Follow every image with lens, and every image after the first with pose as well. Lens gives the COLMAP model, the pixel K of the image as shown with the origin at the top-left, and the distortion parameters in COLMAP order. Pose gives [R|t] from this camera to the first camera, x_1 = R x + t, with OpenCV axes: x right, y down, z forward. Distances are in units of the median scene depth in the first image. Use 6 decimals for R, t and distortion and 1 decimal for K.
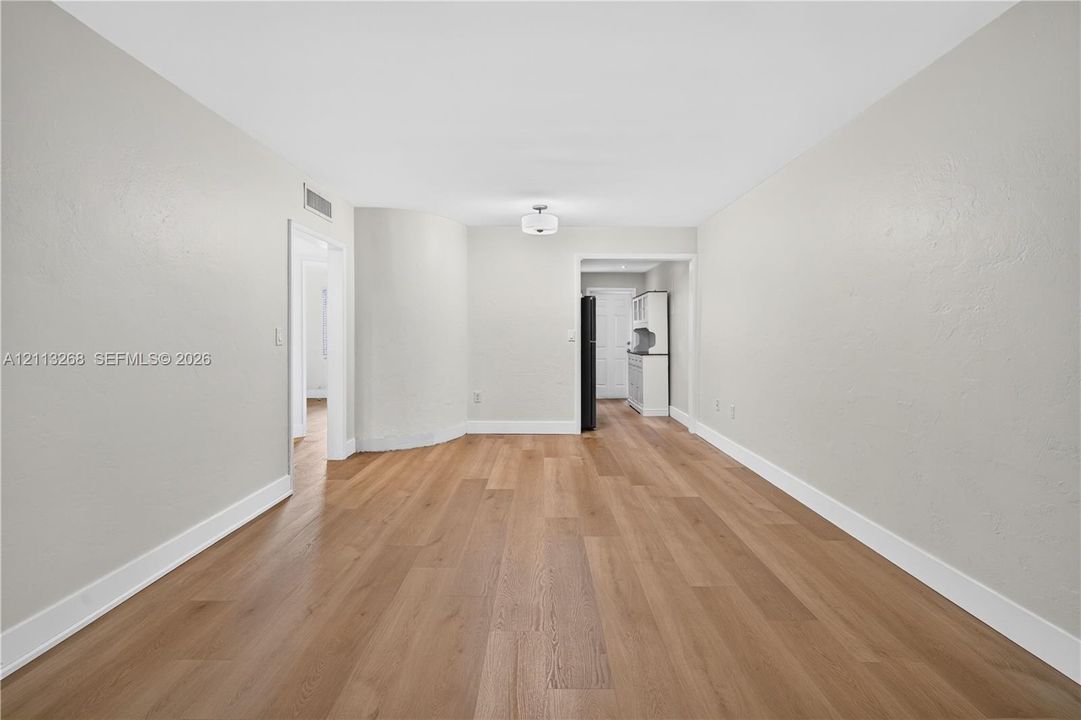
lens RADIAL K [[480.1, 0, 538.5], [0, 480.1, 331.1], [0, 0, 1]] dist [-0.003259, -0.000135]
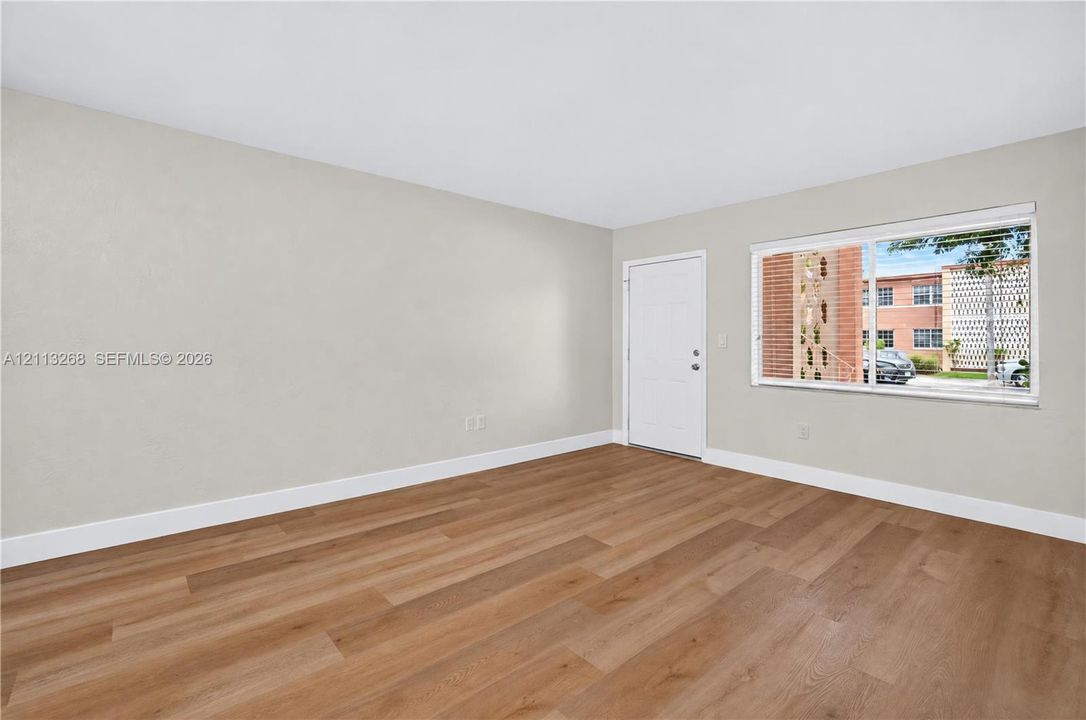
lens RADIAL K [[479.0, 0, 543.0], [0, 479.0, 338.5], [0, 0, 1]] dist [-0.000620, -0.000073]
pose [[-0.669805, -0.001282, 0.742536, -0.370488], [-0.012838, 0.999869, -0.009855, 0.007245], [-0.742426, -0.016134, -0.669734, 0.797185]]
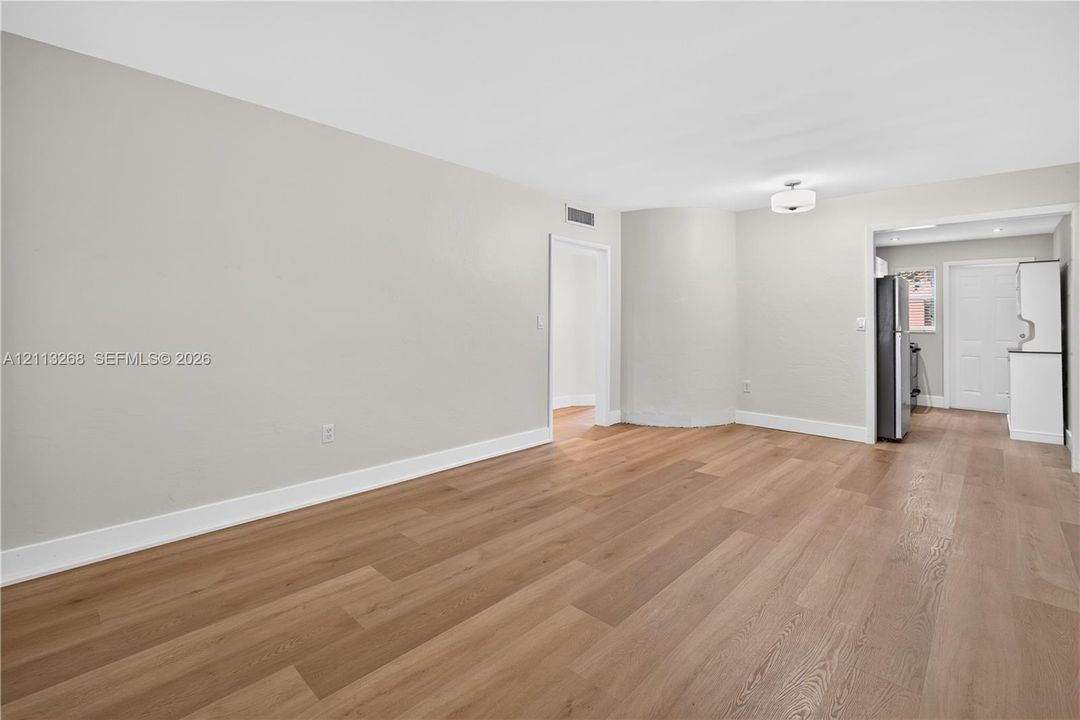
lens RADIAL K [[482.8, 0, 543.2], [0, 482.8, 319.5], [0, 0, 1]] dist [-0.001382, 0.000031]
pose [[0.735174, 0.003146, -0.677871, 0.279227], [-0.001070, 0.999993, 0.003480, -0.001782], [0.677877, -0.001833, 0.735173, 0.007579]]
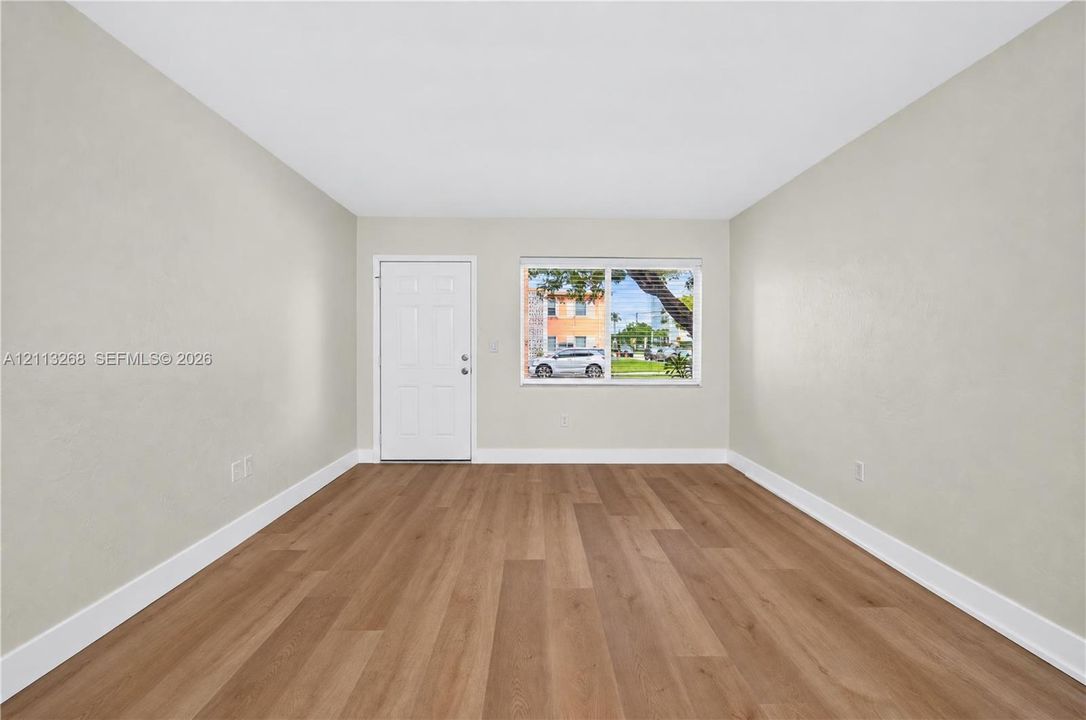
lens RADIAL K [[472.2, 0, 543.0], [0, 472.2, 360.0], [0, 0, 1]] dist [0.000259, 0.000024]
pose [[-0.999532, -0.003228, -0.030417, 0.025931], [-0.003795, 0.999820, 0.018592, 0.009230], [0.030351, 0.018699, -0.999364, 0.889825]]
